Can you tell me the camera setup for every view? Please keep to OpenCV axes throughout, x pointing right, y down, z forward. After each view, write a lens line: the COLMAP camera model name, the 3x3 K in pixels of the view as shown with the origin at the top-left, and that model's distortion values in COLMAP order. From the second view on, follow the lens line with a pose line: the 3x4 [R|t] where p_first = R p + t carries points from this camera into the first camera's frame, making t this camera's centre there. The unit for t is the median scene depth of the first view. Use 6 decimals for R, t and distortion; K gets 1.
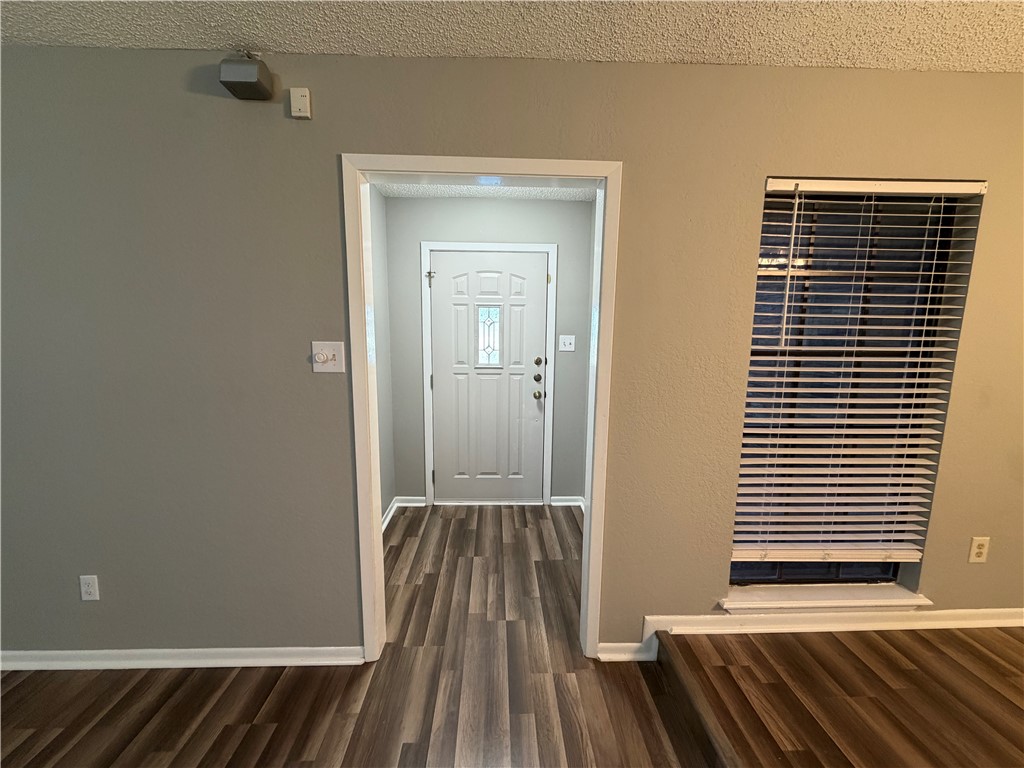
lens RADIAL K [[410.1, 0, 509.4], [0, 410.1, 385.7], [0, 0, 1]] dist [0.004367, -0.000976]
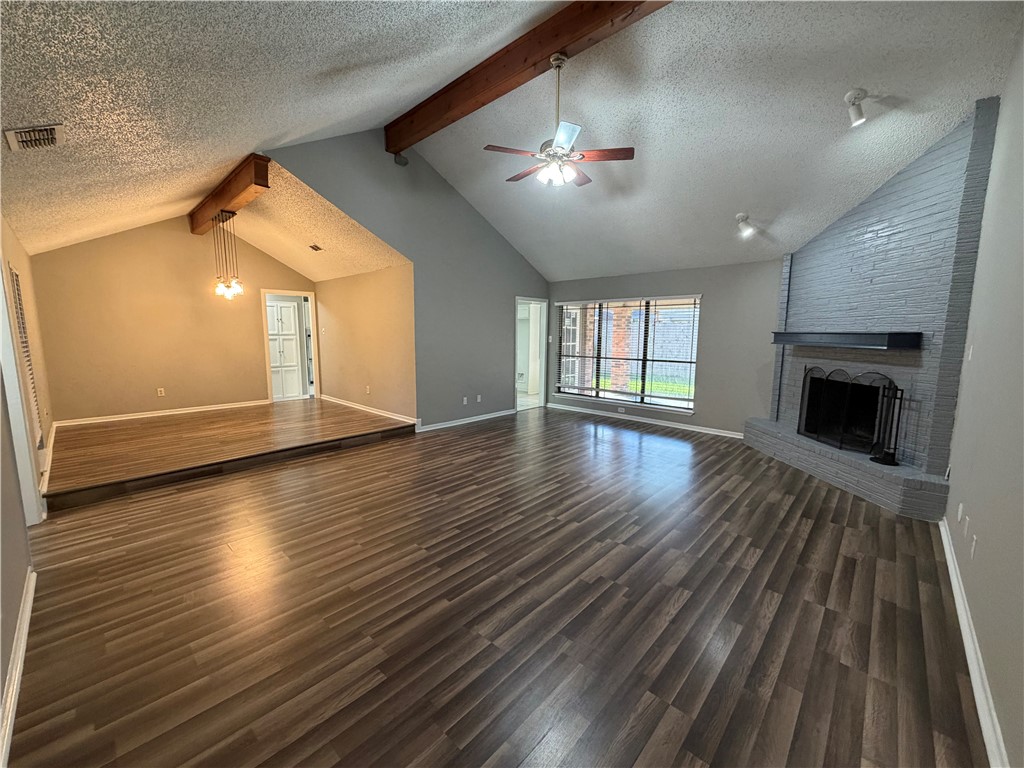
lens RADIAL K [[410.1, 0, 513.3], [0, 410.1, 385.4], [0, 0, 1]] dist [0.004367, -0.000976]
pose [[-0.703315, -0.105409, 0.703020, -2.371226], [0.094671, 0.966248, 0.239586, -0.127327], [-0.704547, 0.235060, -0.669598, 0.620137]]
